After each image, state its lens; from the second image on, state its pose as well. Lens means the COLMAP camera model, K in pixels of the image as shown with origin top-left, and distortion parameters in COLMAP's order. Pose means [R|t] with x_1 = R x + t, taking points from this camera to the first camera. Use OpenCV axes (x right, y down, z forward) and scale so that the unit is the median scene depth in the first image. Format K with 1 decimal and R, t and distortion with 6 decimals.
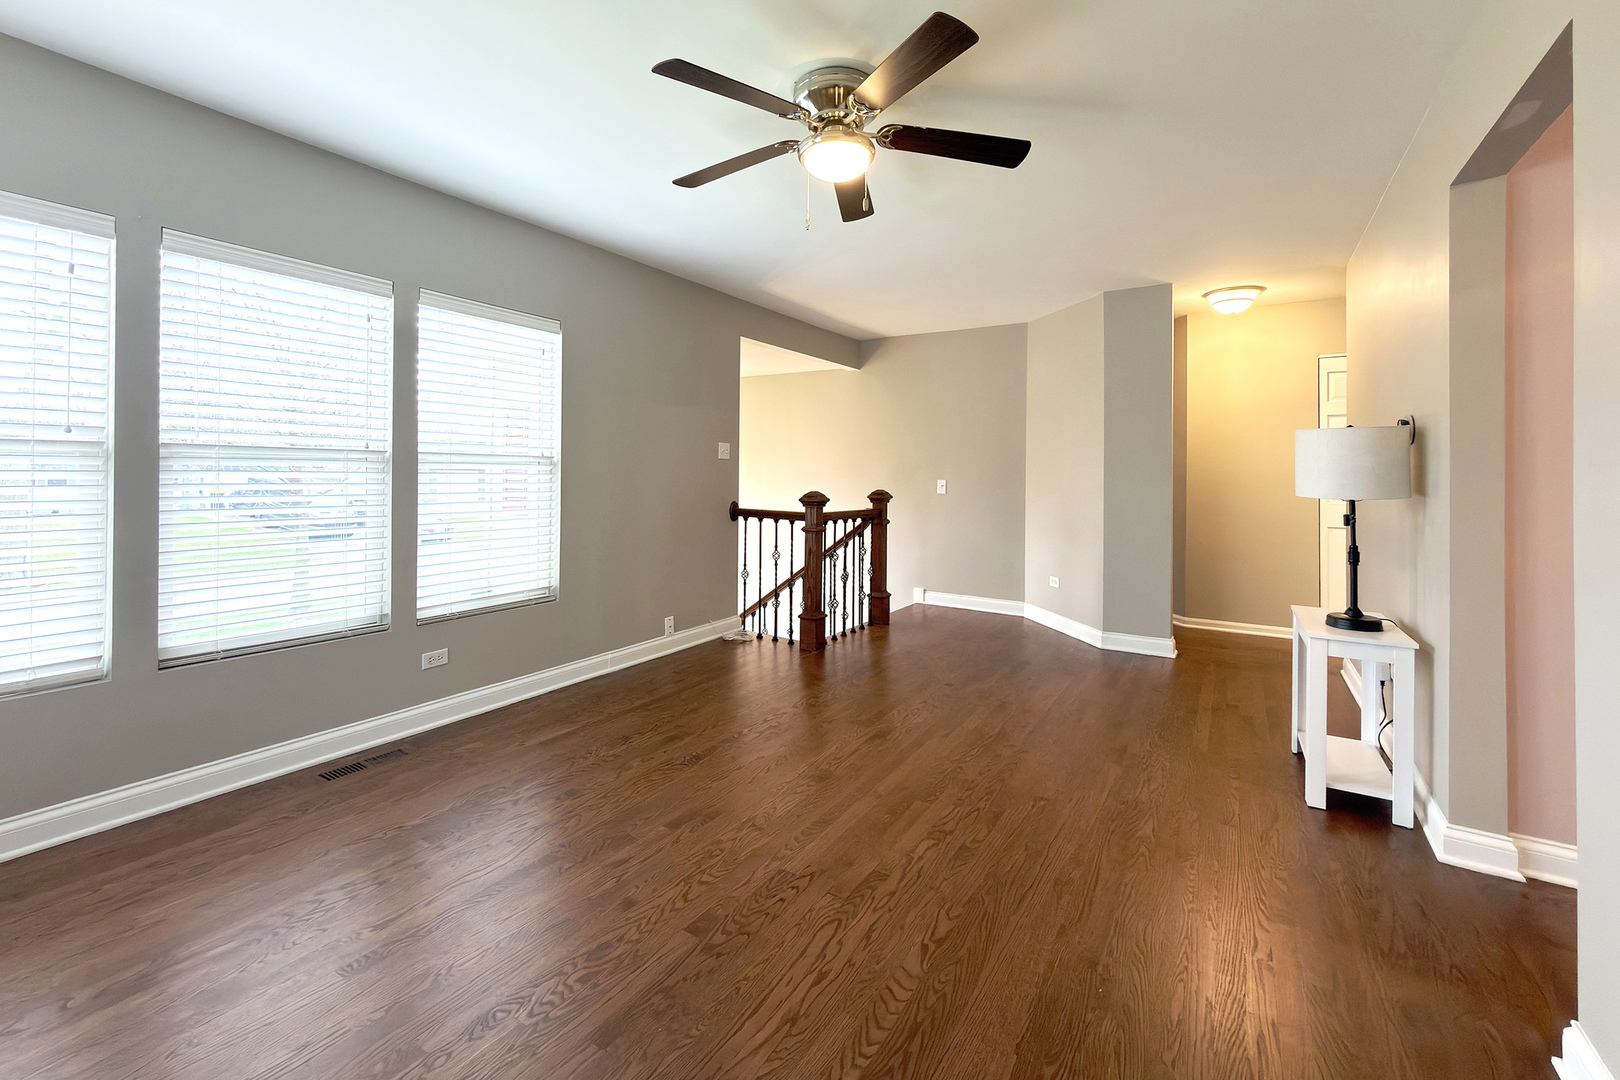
lens RADIAL K [[671.3, 0, 820.2], [0, 671.3, 491.9], [0, 0, 1]] dist [0.000818, 0.000228]
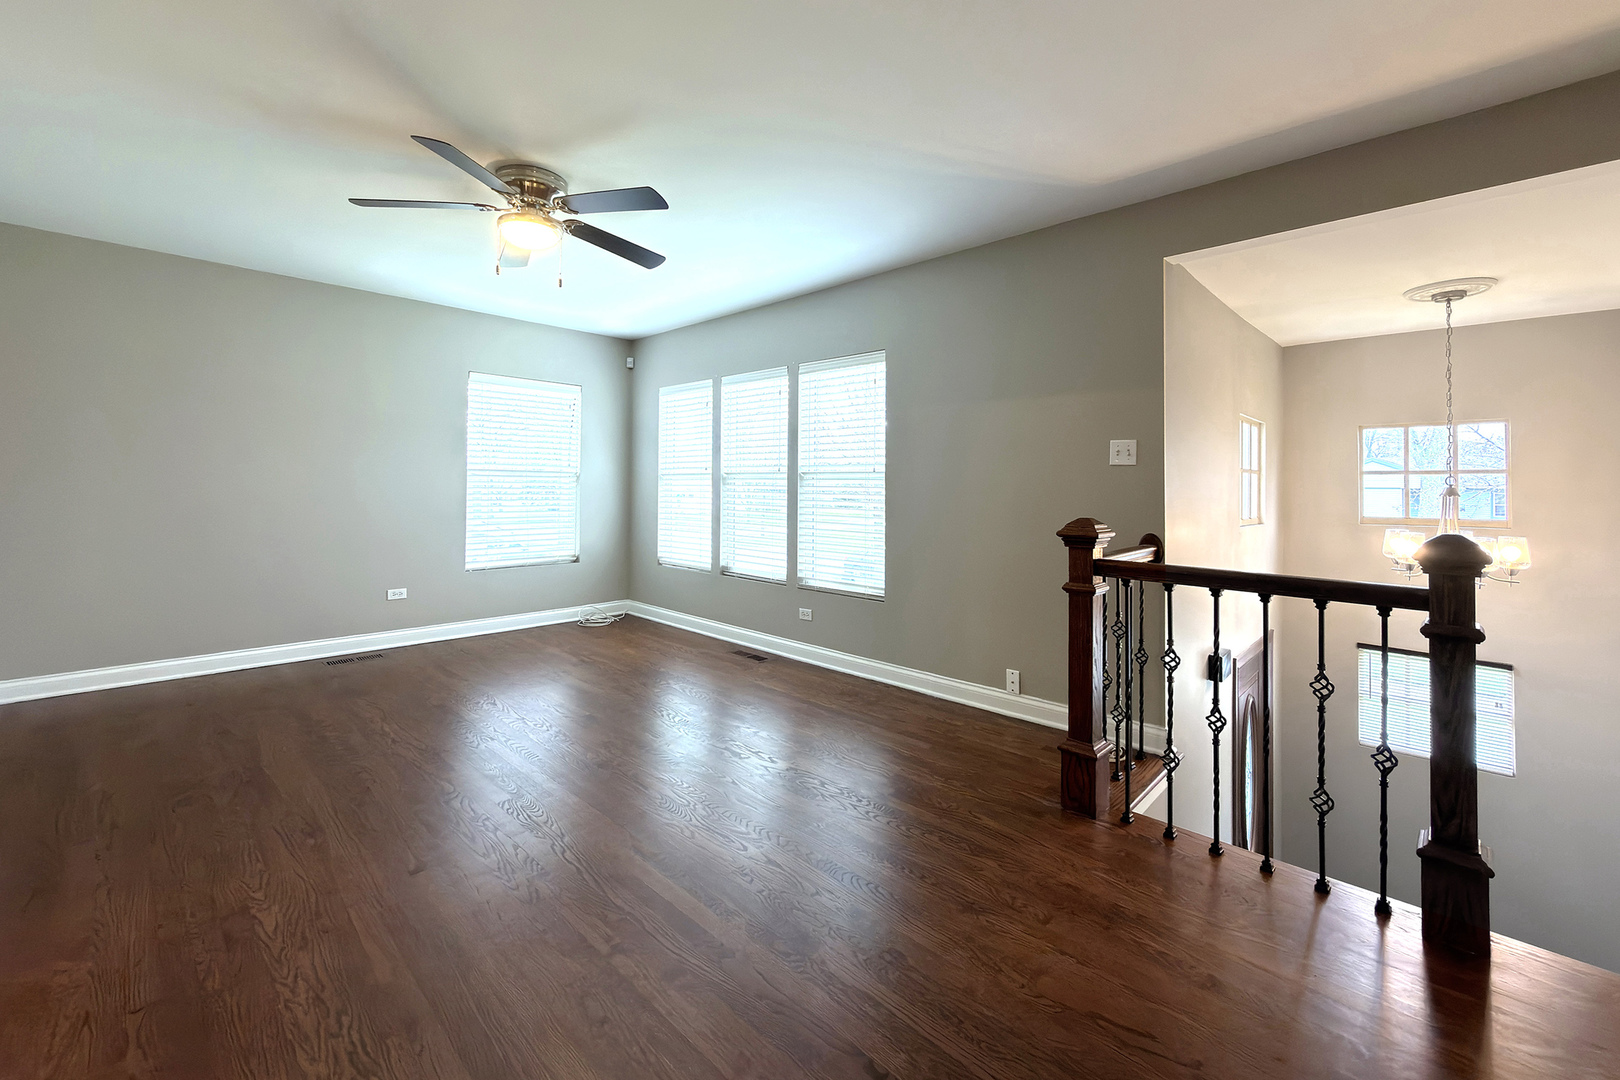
lens RADIAL K [[671.3, 0, 820.2], [0, 671.3, 491.9], [0, 0, 1]] dist [0.000818, 0.000228]
pose [[-0.214810, -0.001506, -0.976655, 0.836423], [-0.036732, 0.999304, 0.006538, -0.026573], [0.975965, 0.037279, -0.214716, 1.329551]]
